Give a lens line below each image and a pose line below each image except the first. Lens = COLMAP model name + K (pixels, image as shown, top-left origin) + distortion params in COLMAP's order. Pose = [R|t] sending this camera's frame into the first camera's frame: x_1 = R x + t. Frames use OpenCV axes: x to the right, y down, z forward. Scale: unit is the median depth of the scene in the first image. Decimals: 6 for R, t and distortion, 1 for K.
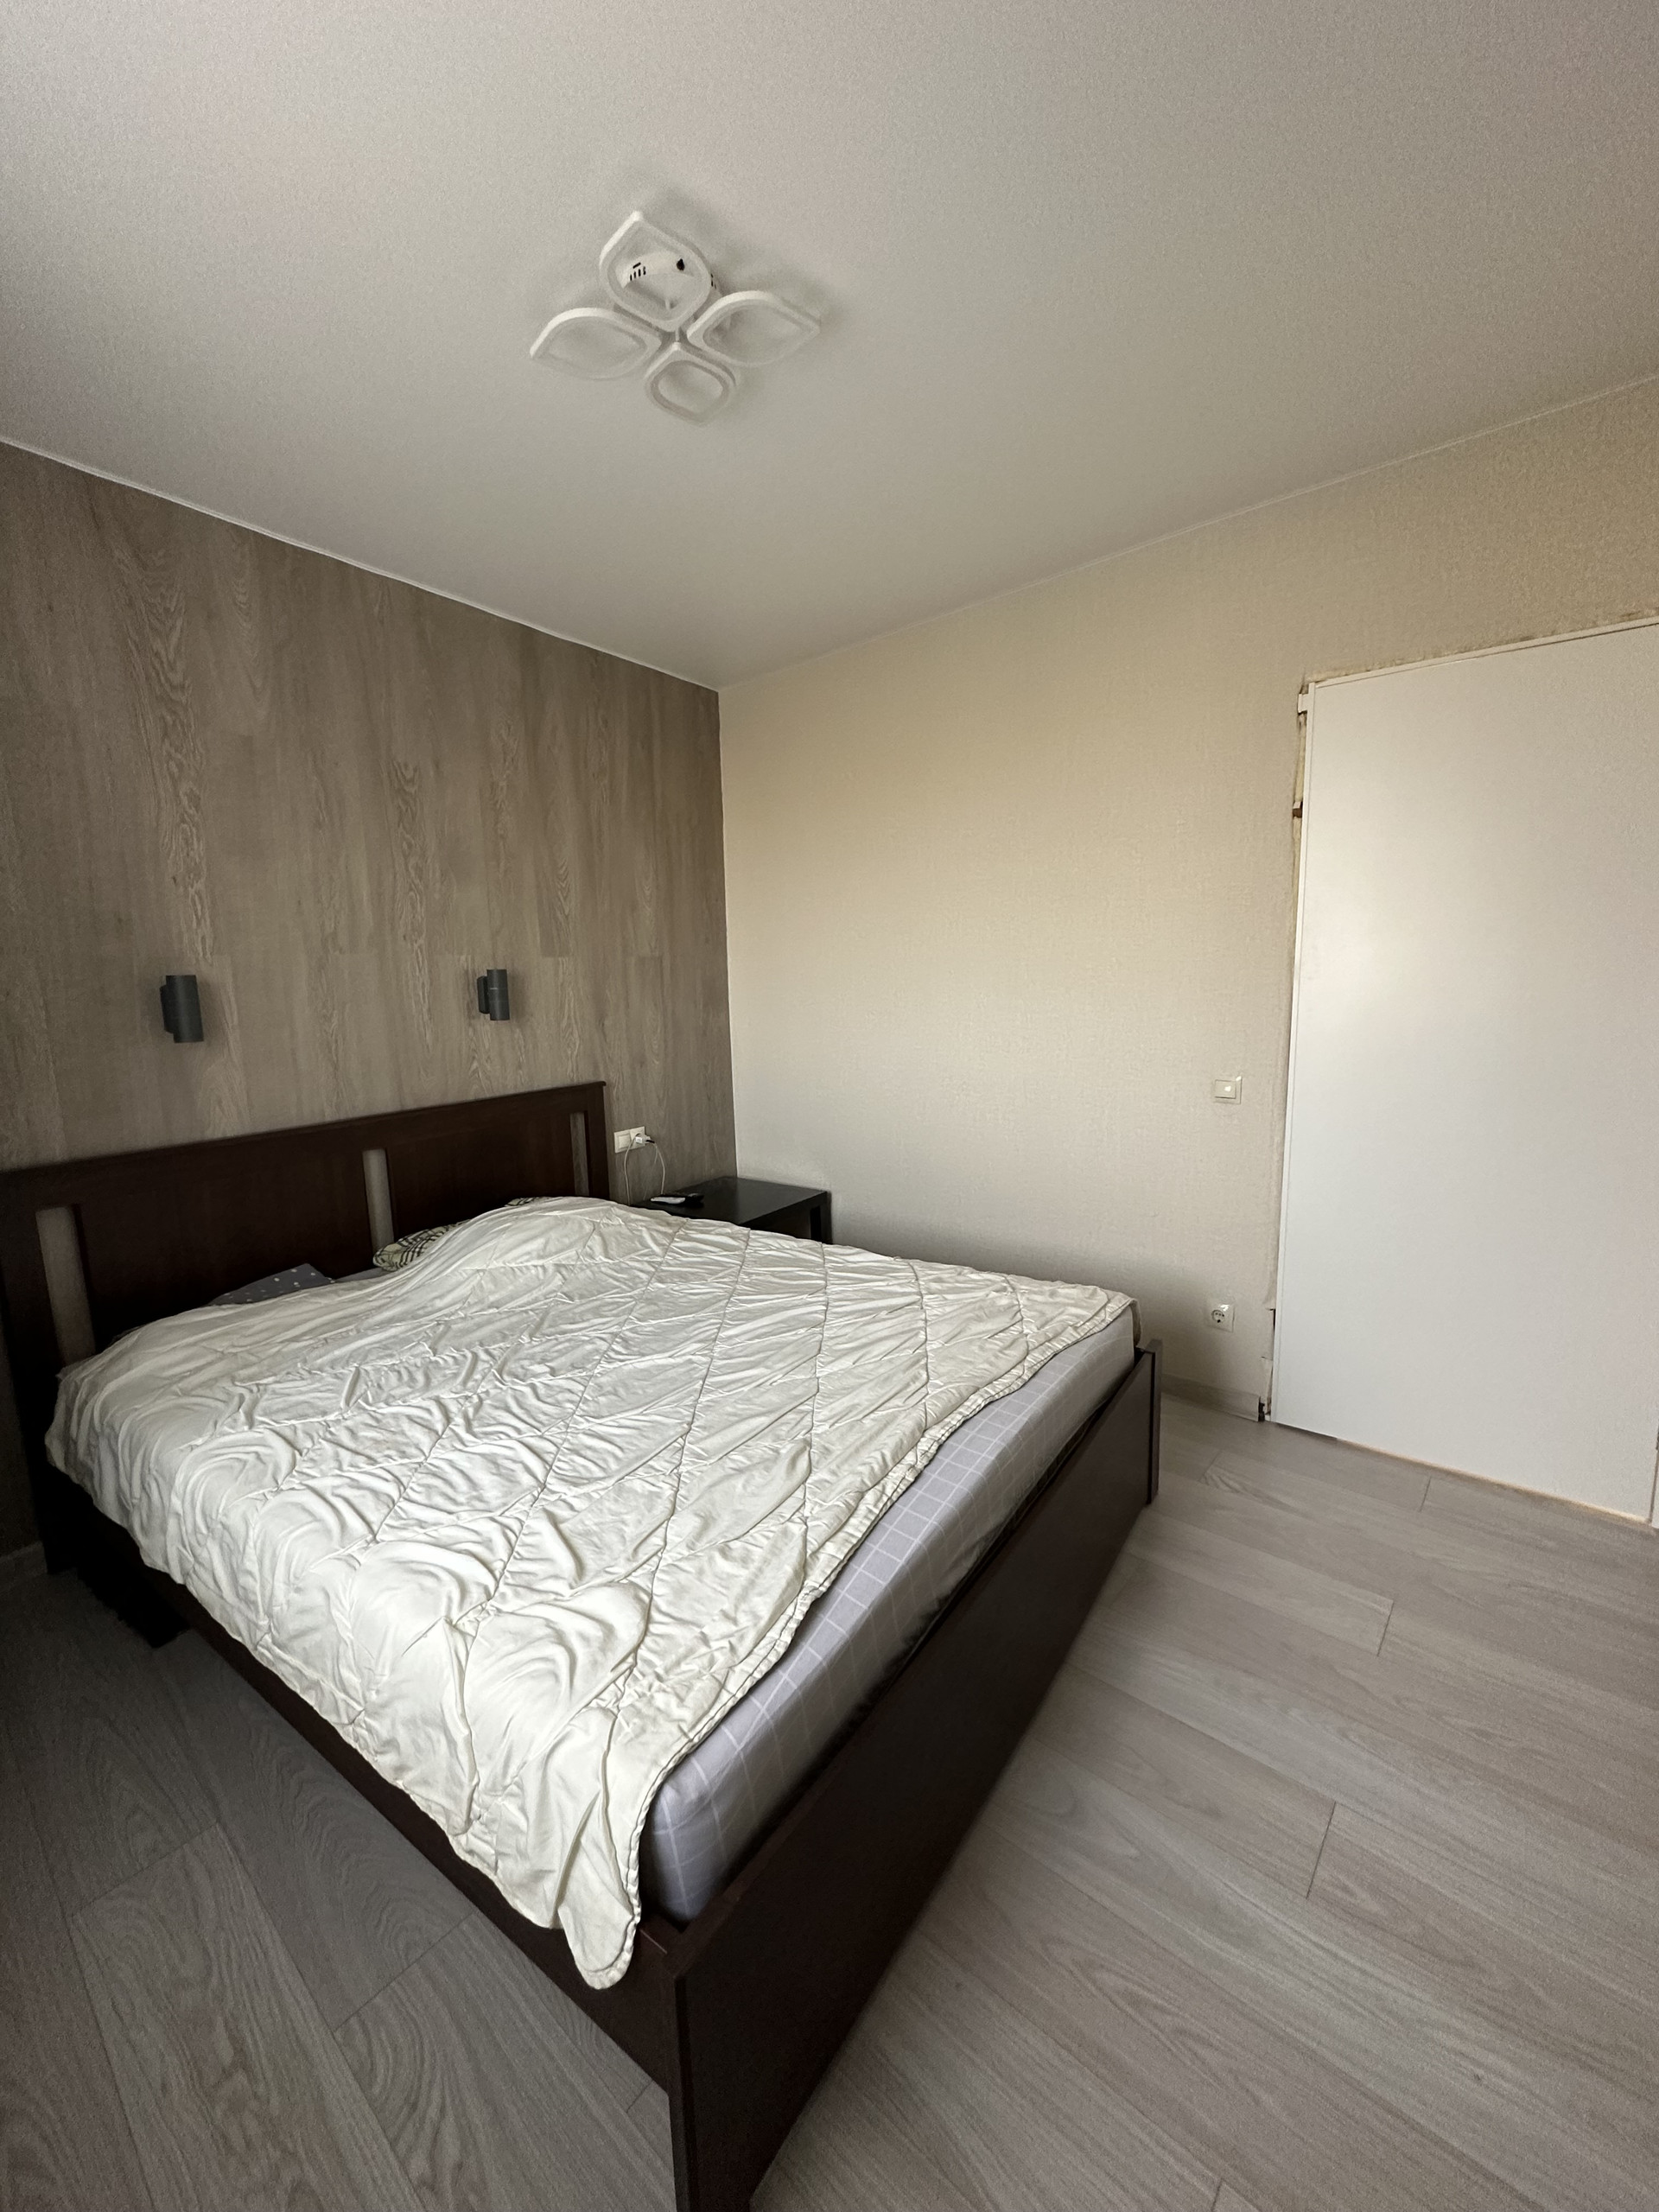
lens RADIAL K [[888.3, 0, 827.7], [0, 888.3, 1101.1], [0, 0, 1]] dist [0.003006, -0.000055]
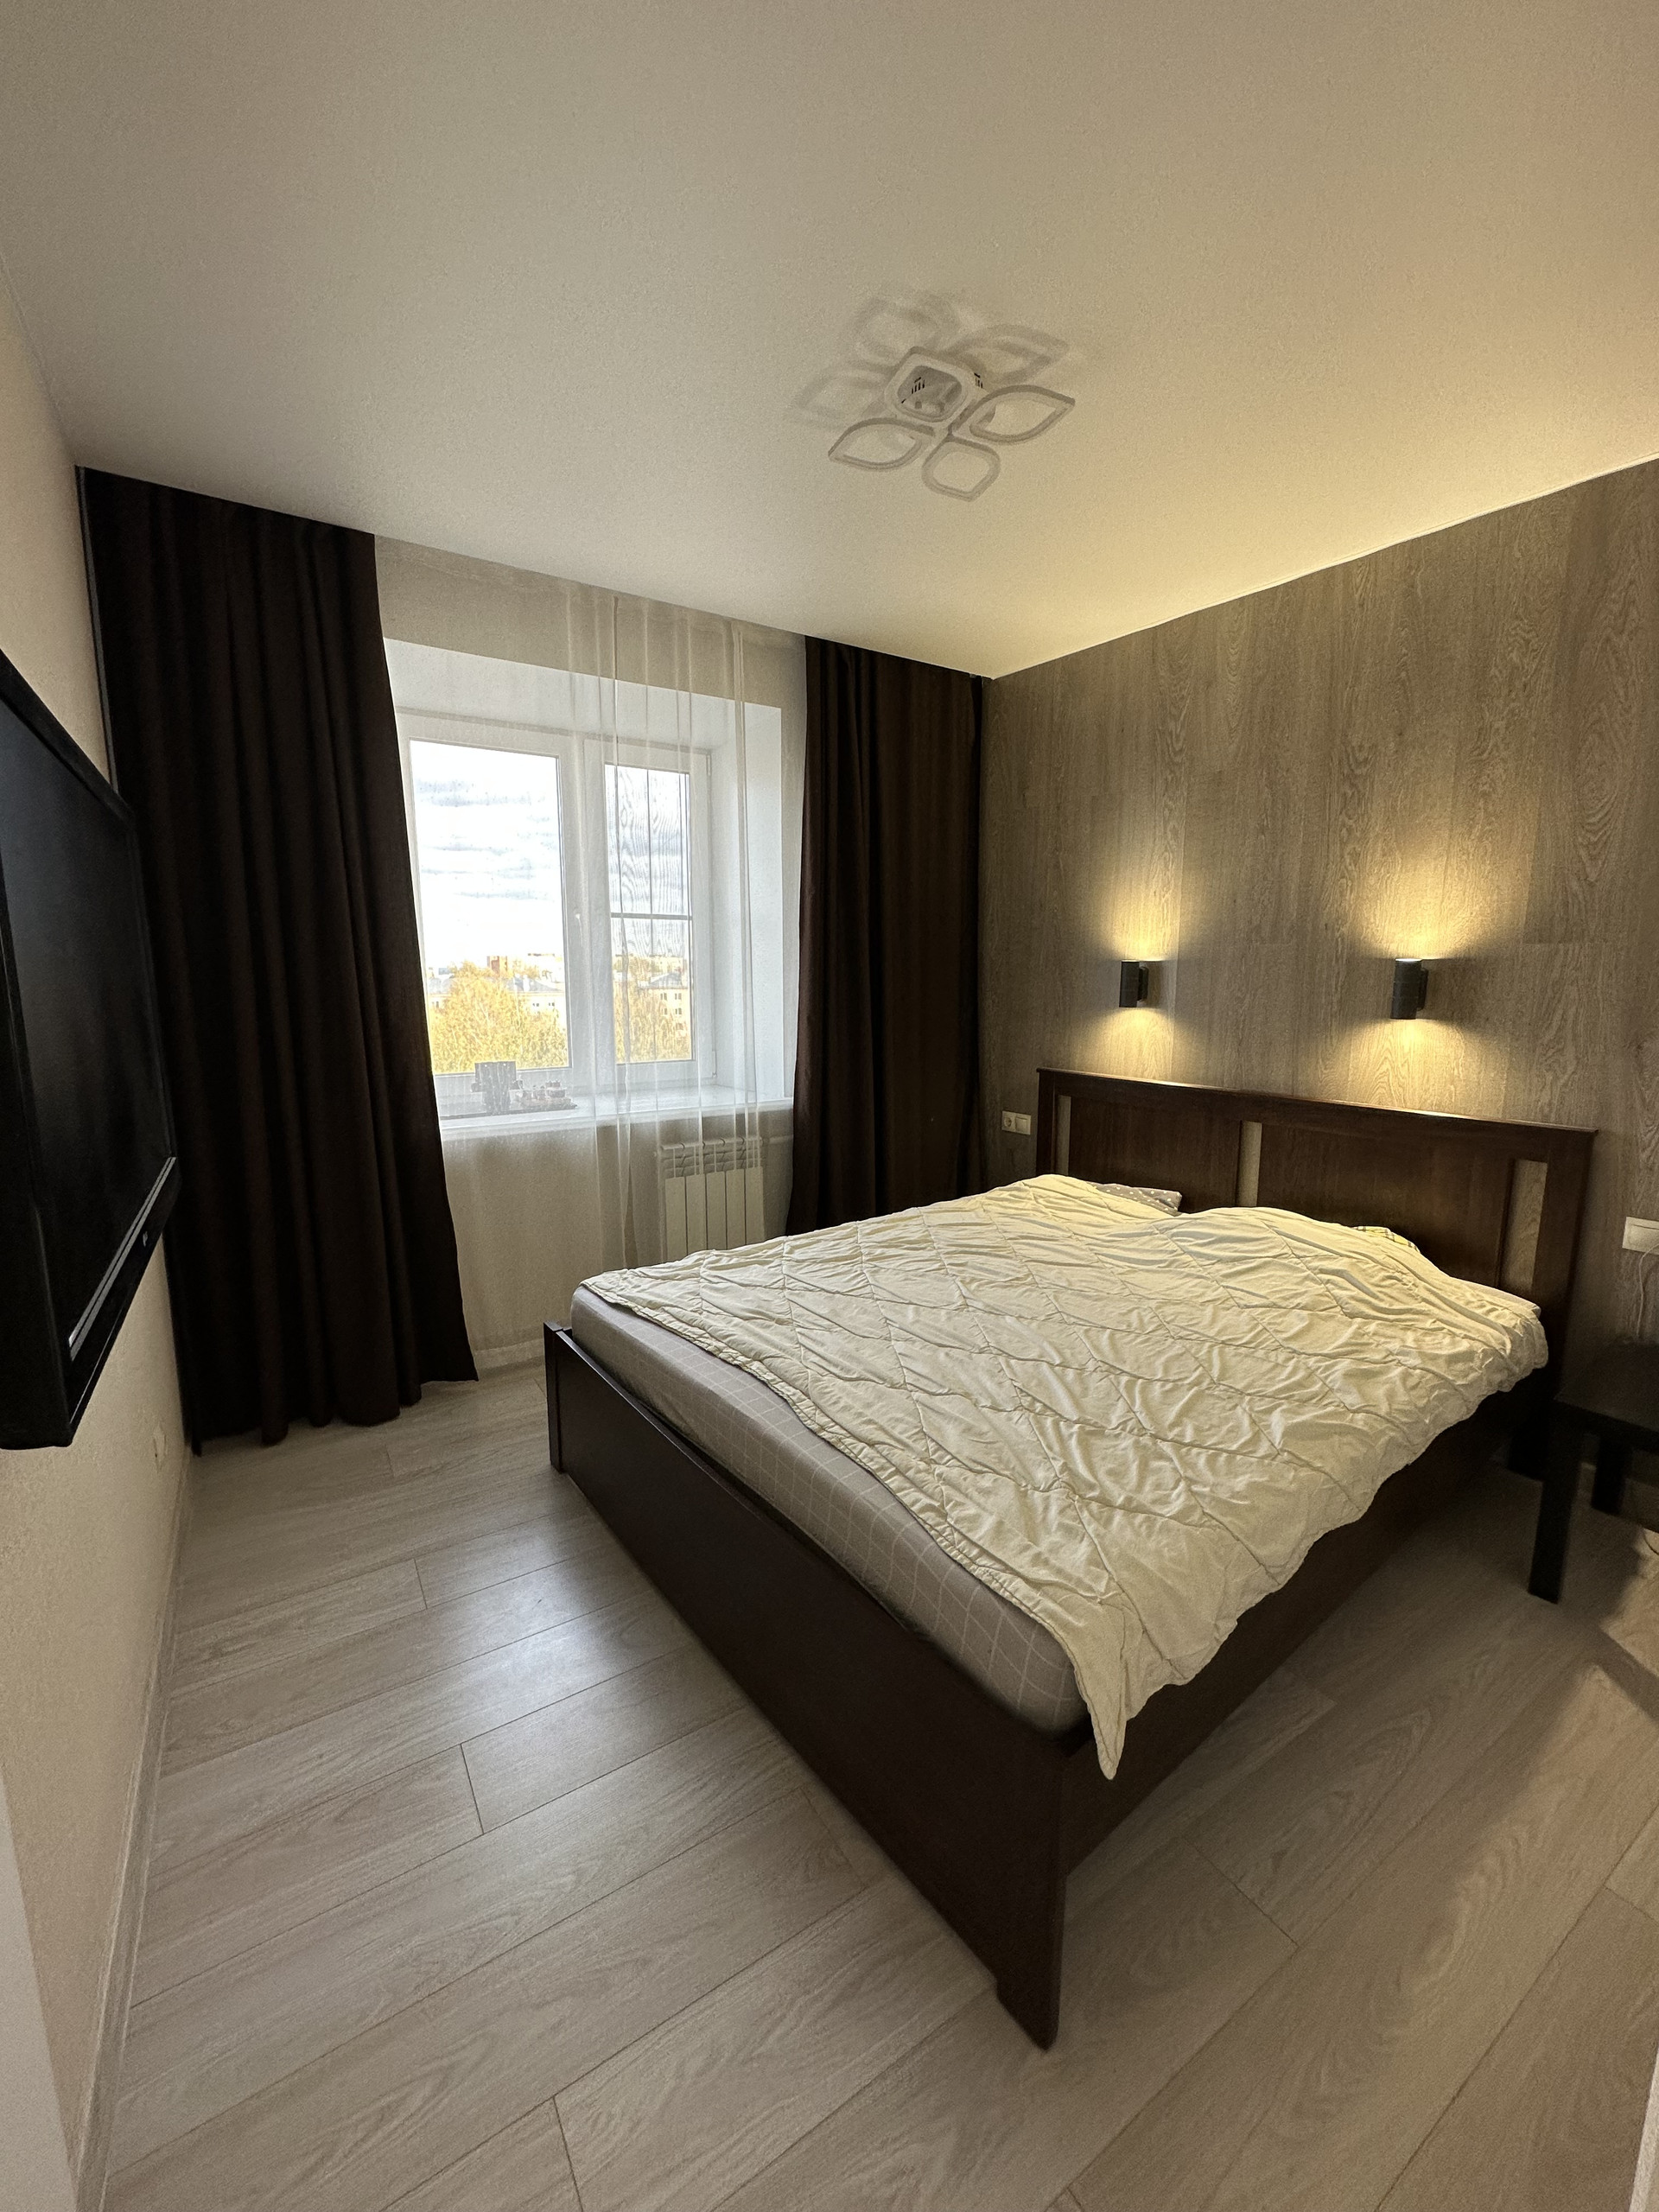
lens RADIAL K [[888.3, 0, 827.7], [0, 888.3, 1101.1], [0, 0, 1]] dist [0.003006, -0.000055]
pose [[-0.300648, 0.166837, -0.939030, 0.947415], [-0.135673, 0.967086, 0.215260, -0.192004], [0.944036, 0.192118, -0.268117, 1.116181]]
